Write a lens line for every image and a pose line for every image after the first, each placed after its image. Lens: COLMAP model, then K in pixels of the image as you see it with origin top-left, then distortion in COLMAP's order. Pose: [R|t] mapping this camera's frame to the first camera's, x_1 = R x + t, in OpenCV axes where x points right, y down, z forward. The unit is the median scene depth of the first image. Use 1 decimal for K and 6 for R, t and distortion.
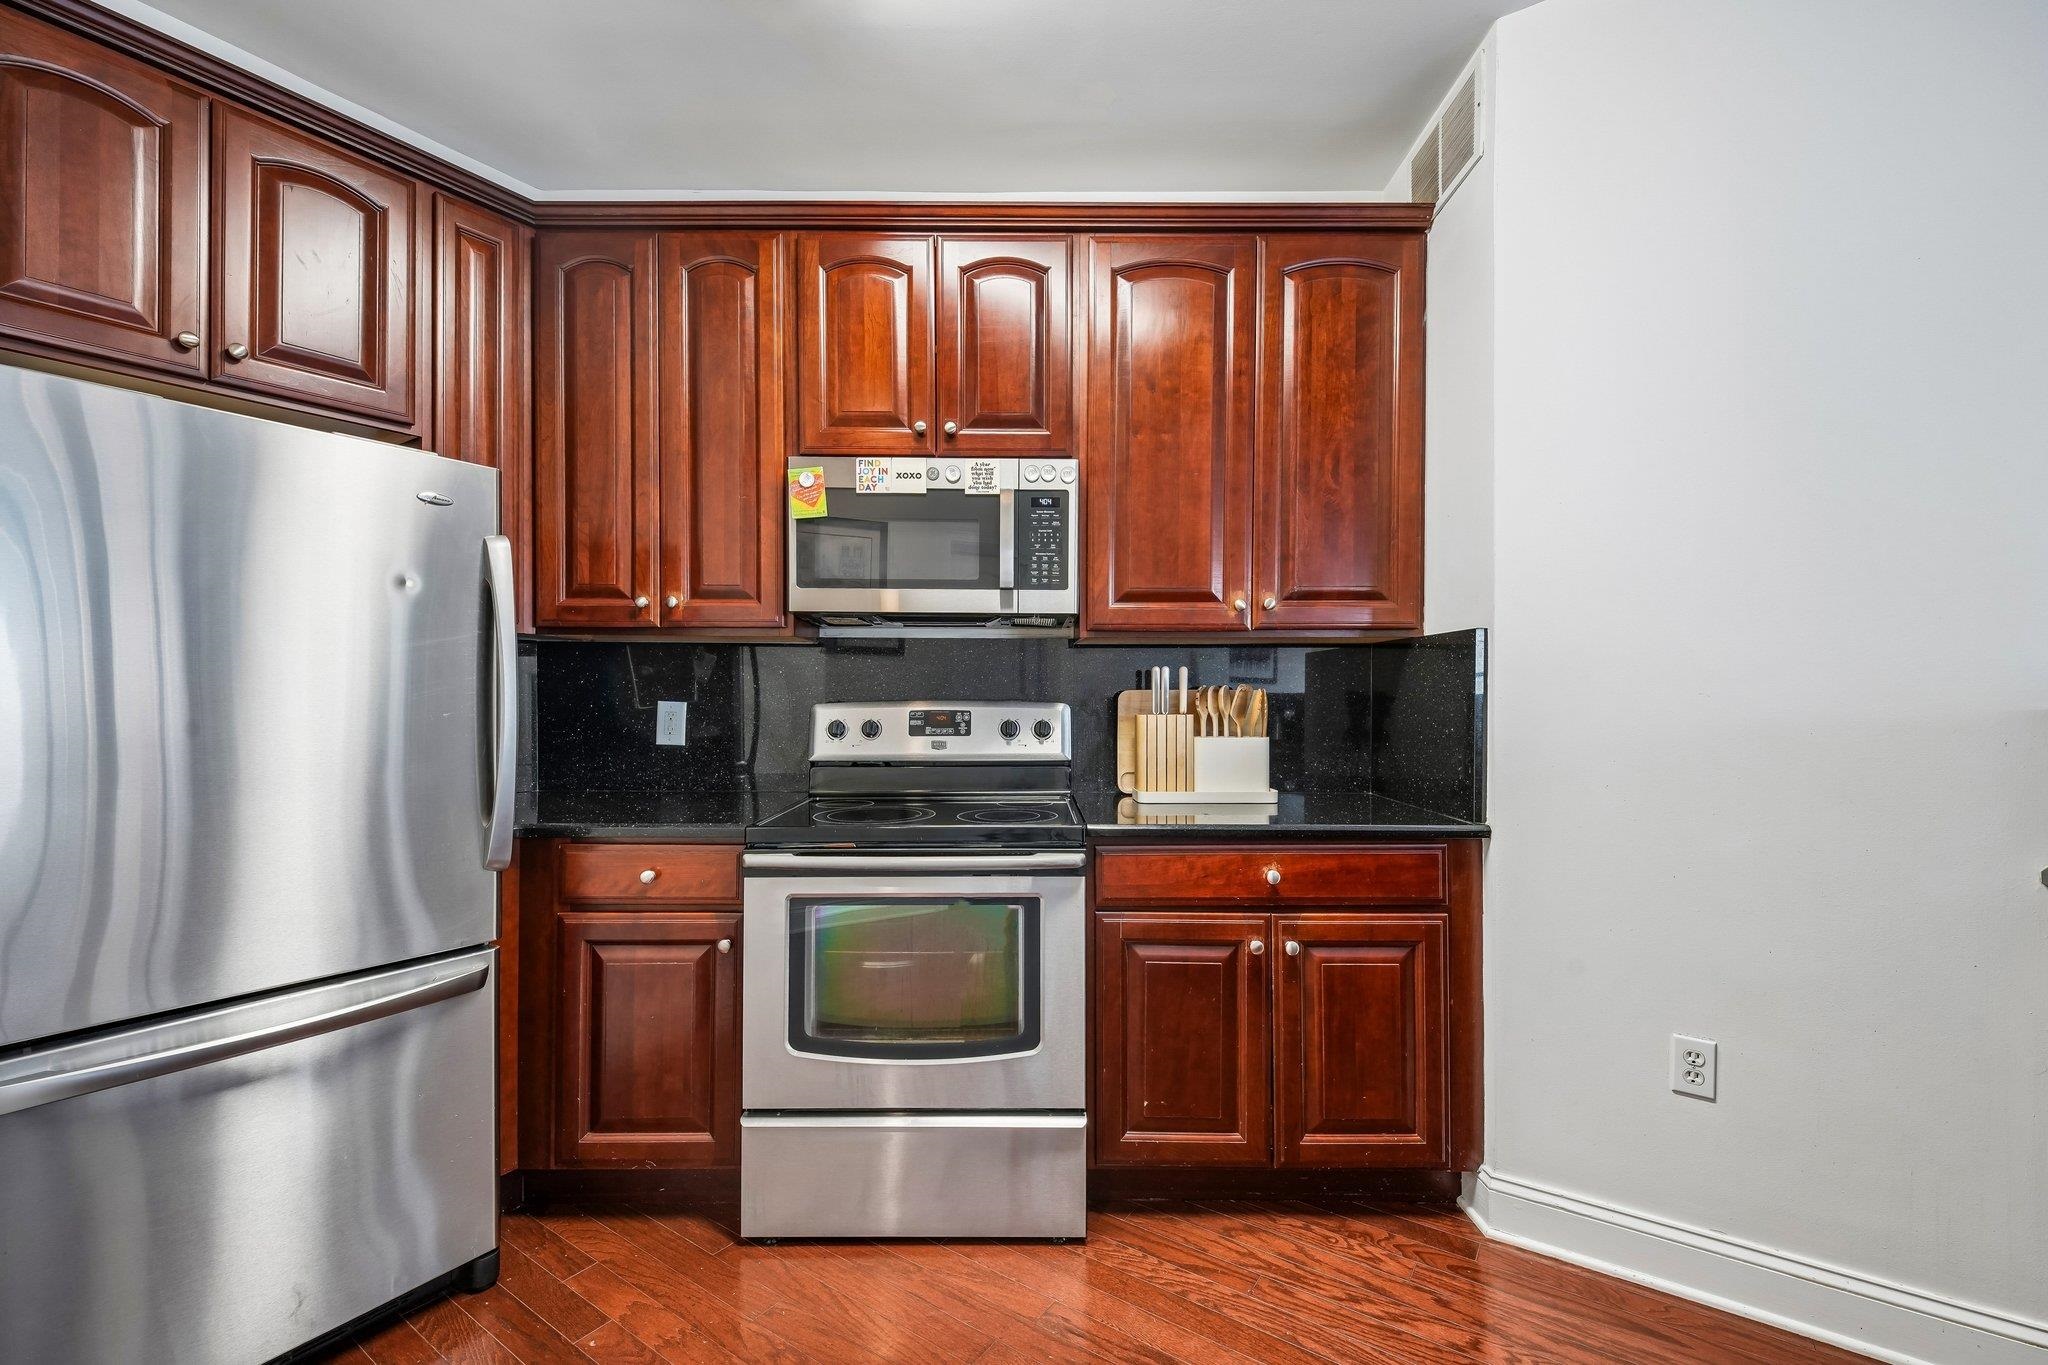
lens RADIAL K [[834.9, 0, 1024.0], [0, 834.9, 682.5], [0, 0, 1]] dist [0.008999, -0.007667]
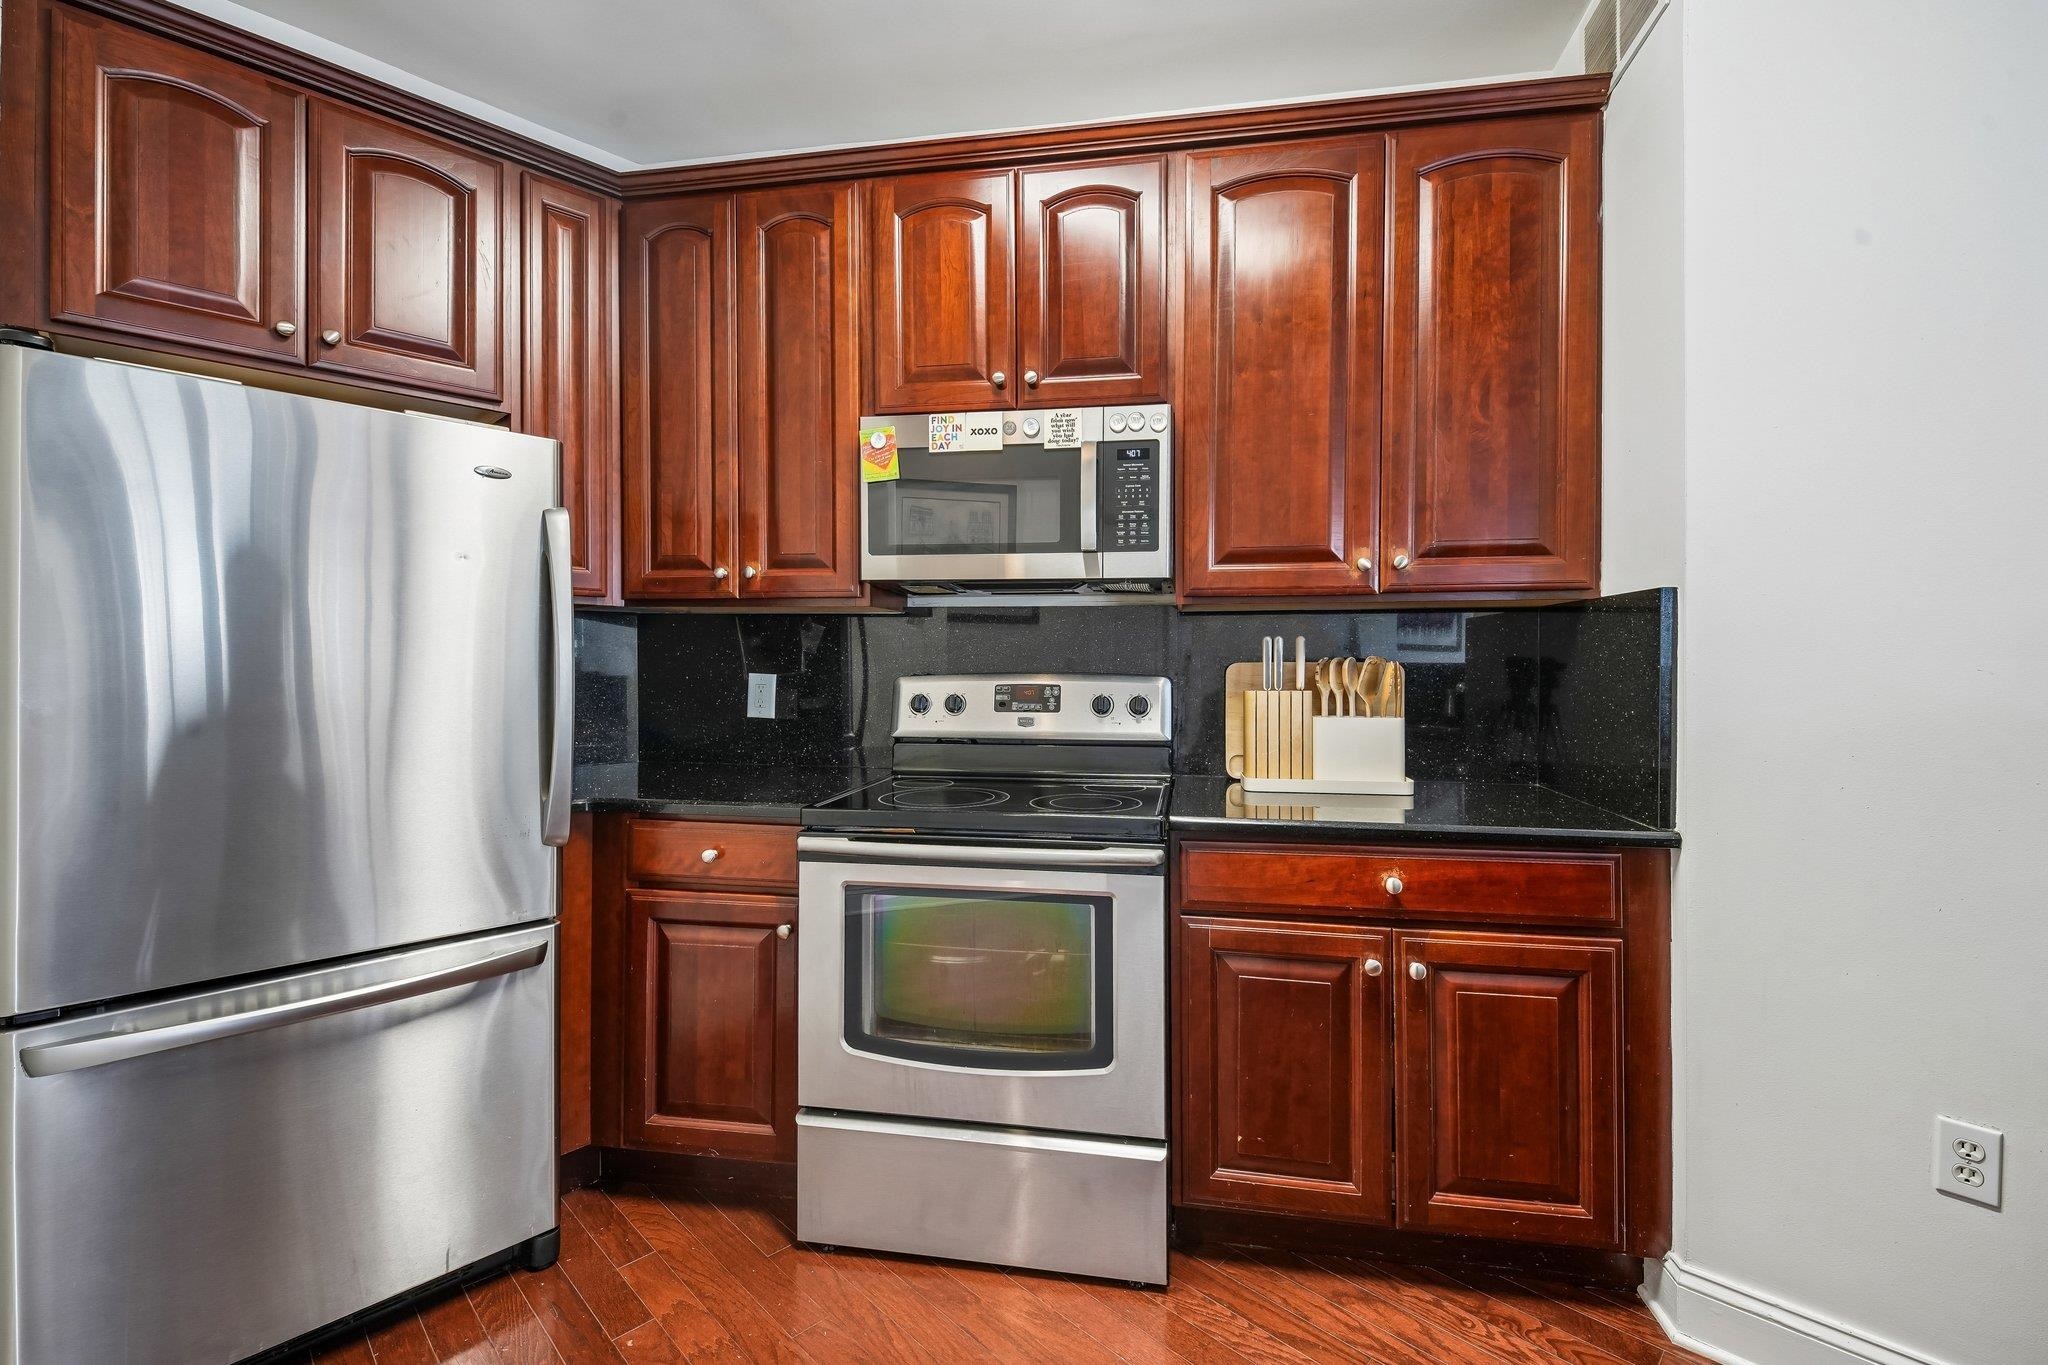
lens RADIAL K [[853.6, 0, 1039.5], [0, 853.6, 652.4], [0, 0, 1]] dist [0.009188, -0.006870]
pose [[0.985365, -0.001121, -0.170457, 0.090738], [0.001530, 0.999996, 0.002267, -0.005125], [0.170454, -0.002495, 0.985363, 0.085420]]
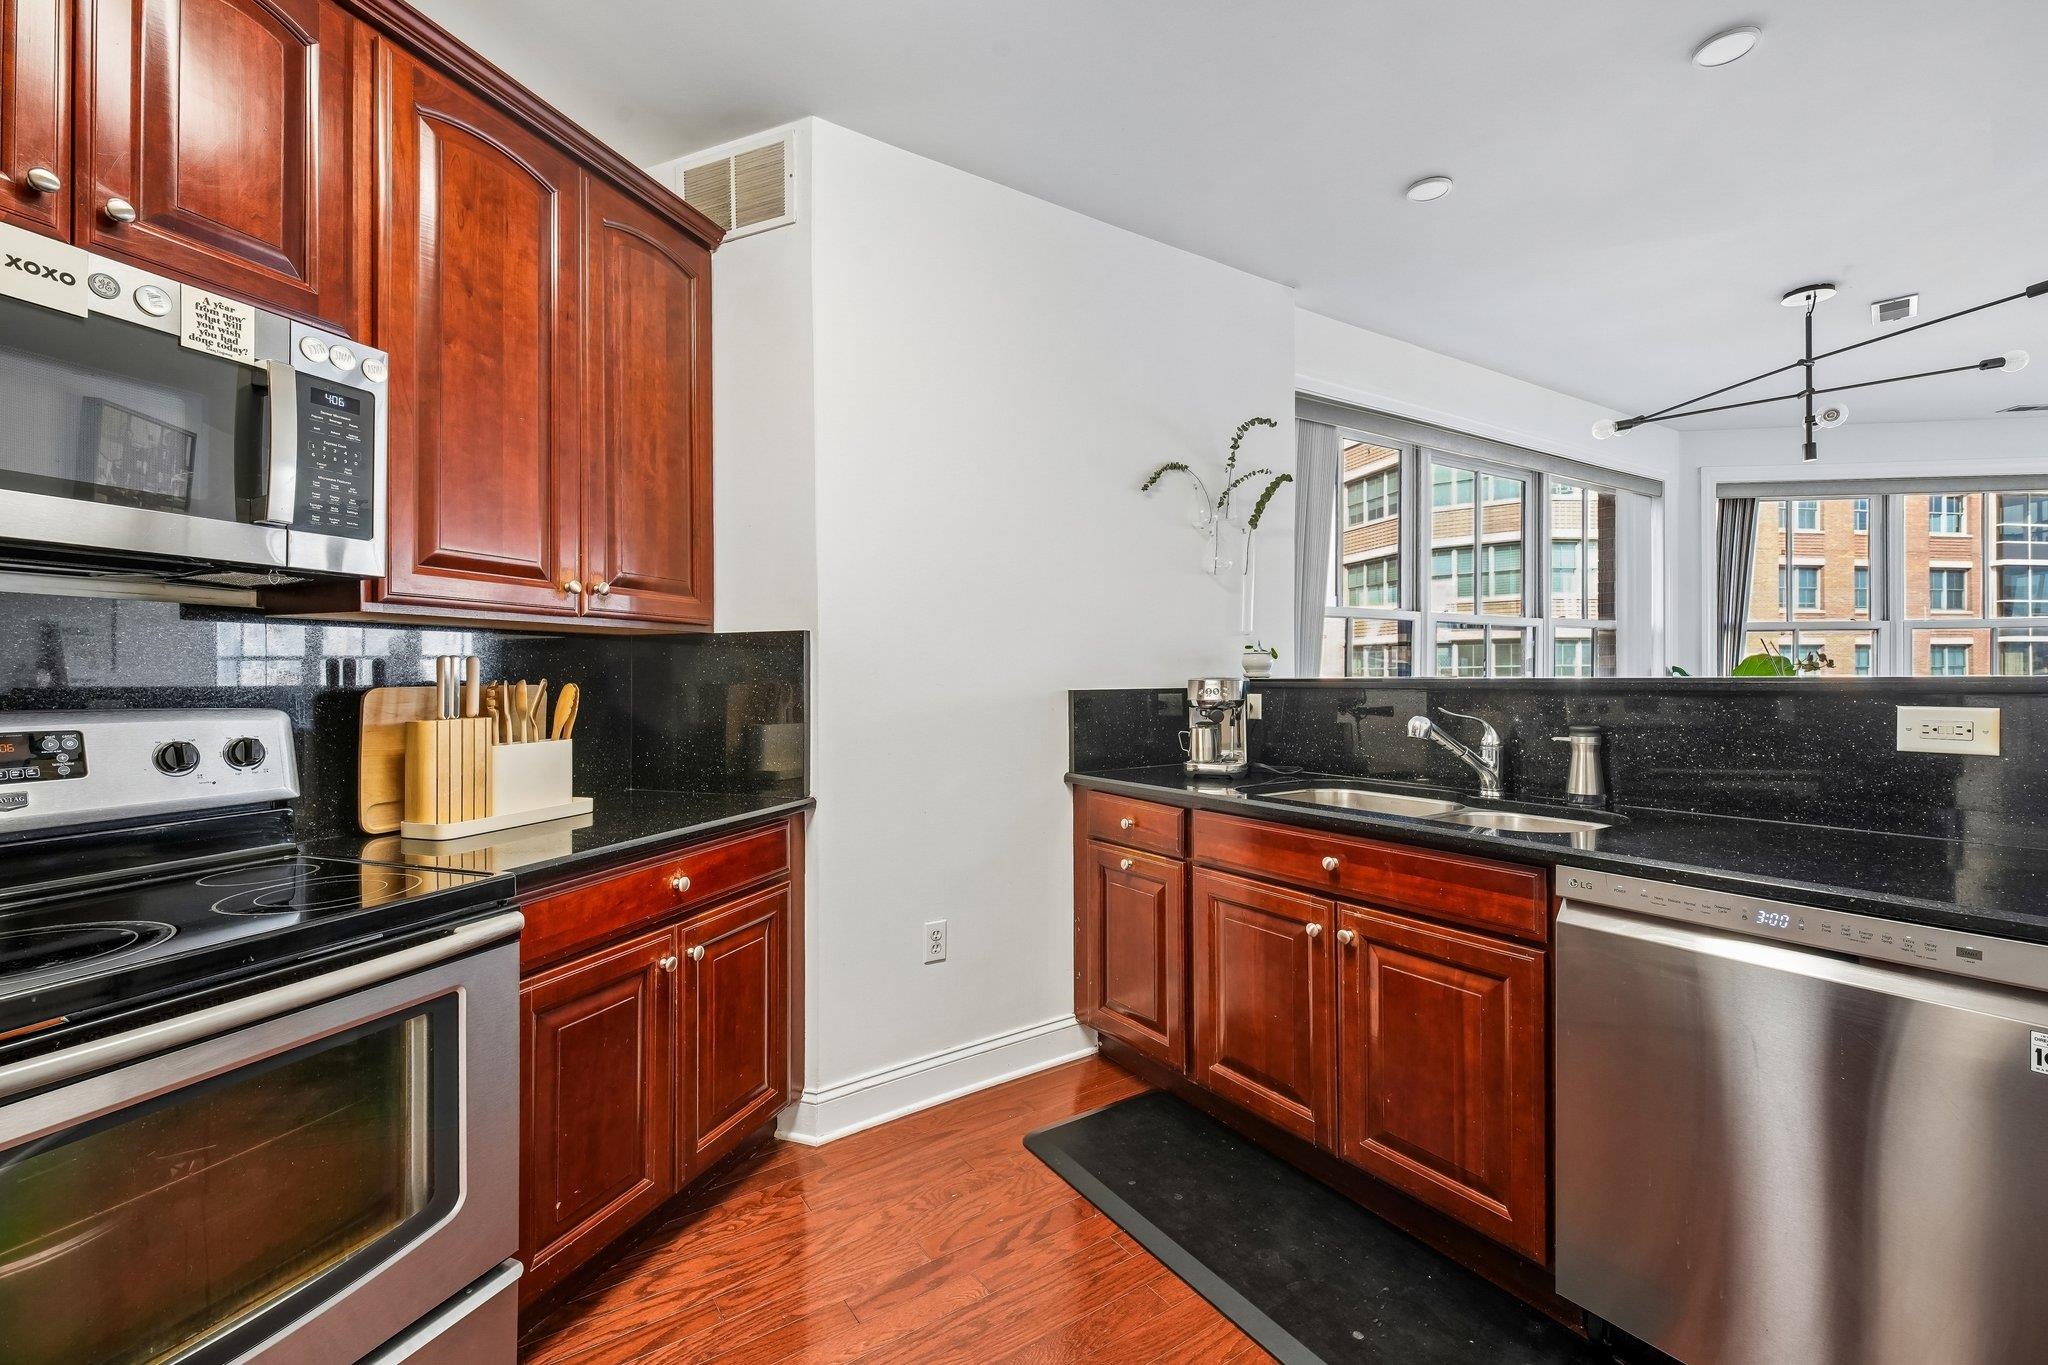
lens RADIAL K [[815.0, 0, 1038.4], [0, 815.0, 673.8], [0, 0, 1]] dist [0.000257, -0.003766]
pose [[0.368932, -0.000449, 0.929456, -0.396394], [0.000067, 1.000000, 0.000457, -0.003918], [-0.929456, -0.000106, 0.368932, 0.281921]]
